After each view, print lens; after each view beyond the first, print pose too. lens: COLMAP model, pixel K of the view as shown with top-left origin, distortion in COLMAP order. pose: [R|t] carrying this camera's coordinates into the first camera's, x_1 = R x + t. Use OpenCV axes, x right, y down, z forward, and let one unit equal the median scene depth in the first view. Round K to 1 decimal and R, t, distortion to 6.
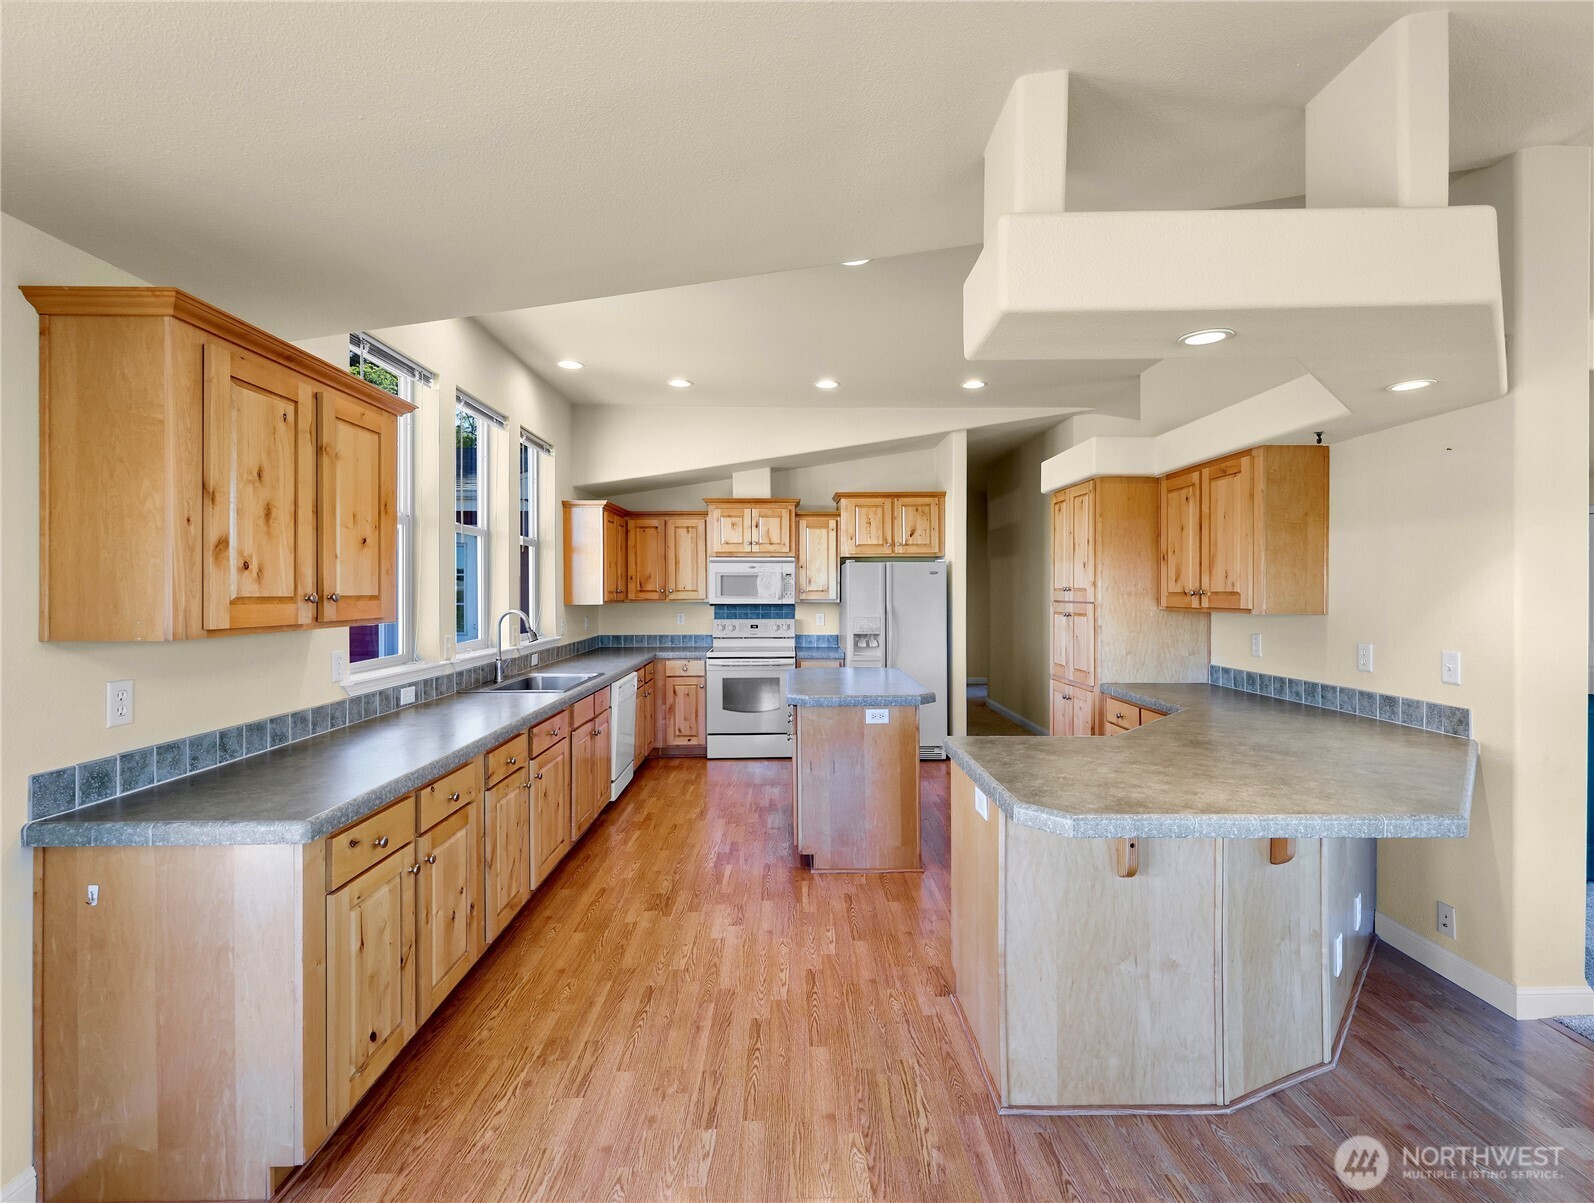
lens RADIAL K [[724.9, 0, 798.8], [0, 724.9, 591.6], [0, 0, 1]] dist [0.001831, 0.000155]
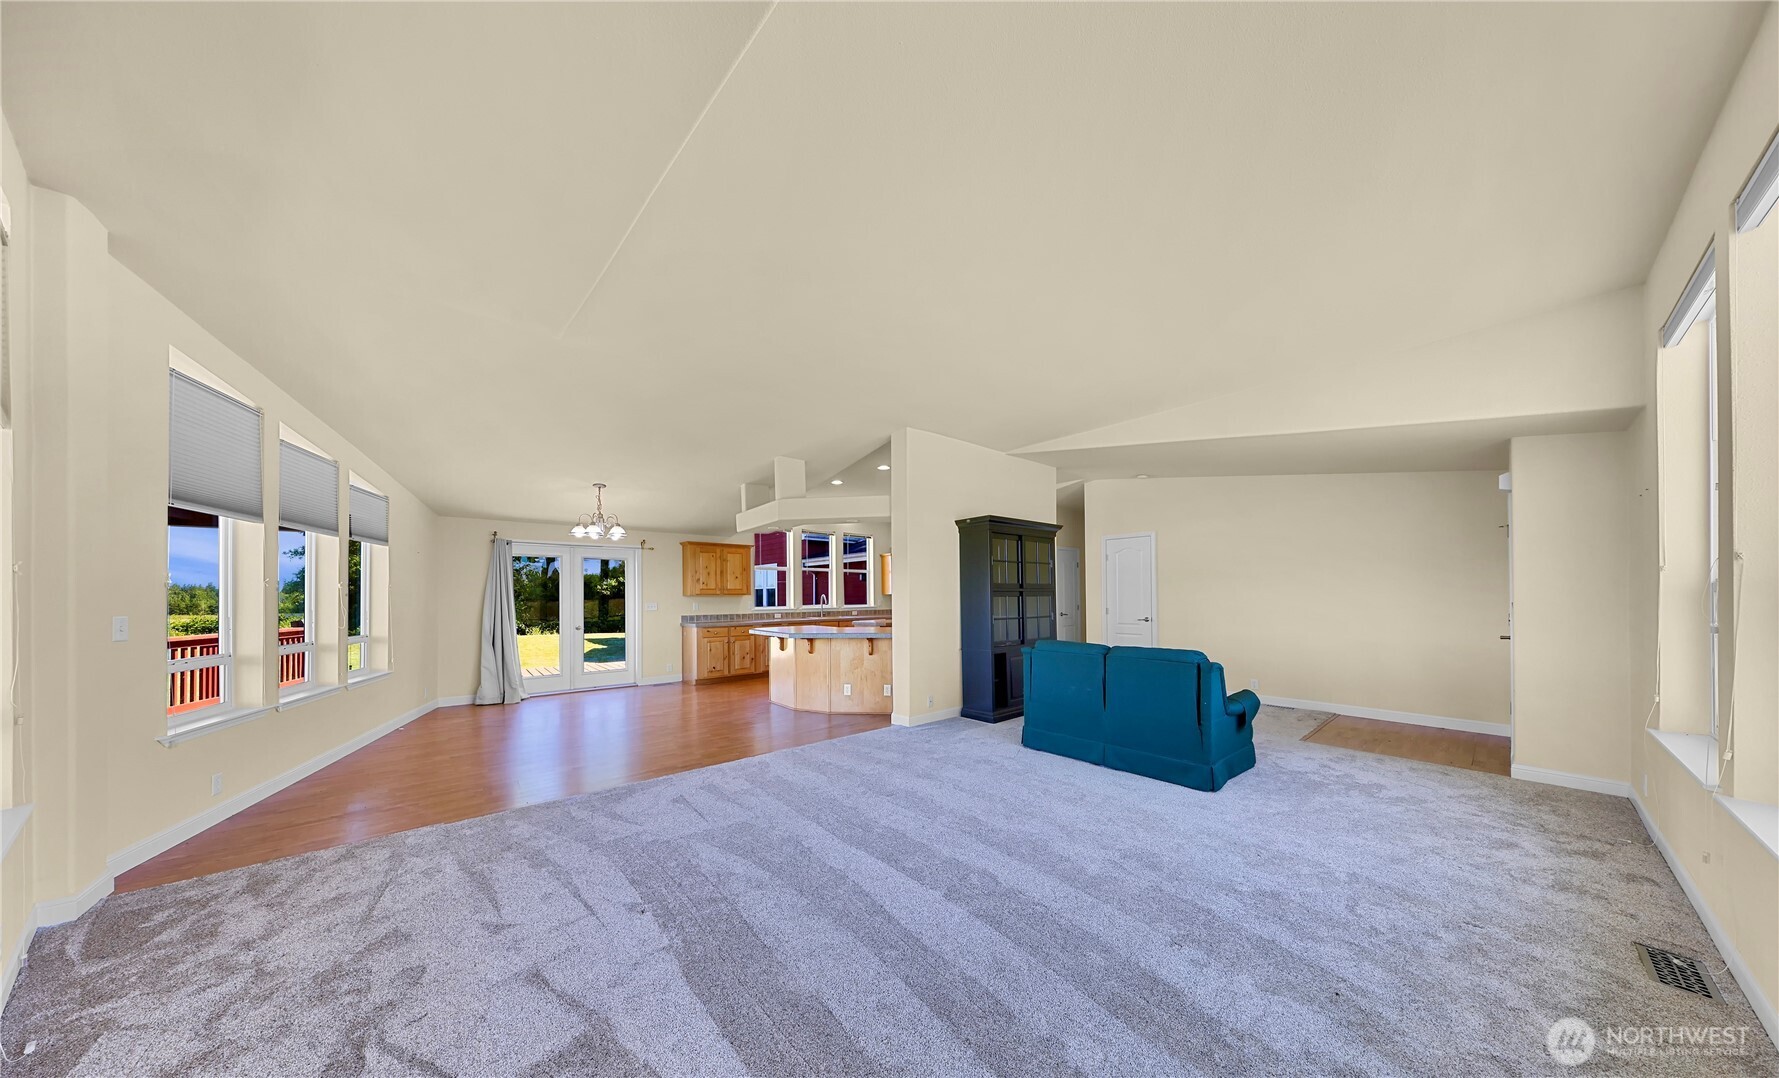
lens RADIAL K [[516.9, 0, 885.7], [0, 516.9, 595.4], [0, 0, 1]] dist [0.000029, 0.000000]
pose [[0.626400, -0.006813, -0.779472, 1.753935], [0.005979, 0.999974, -0.003936, 0.044910], [0.779479, -0.002195, 0.626425, -0.237232]]
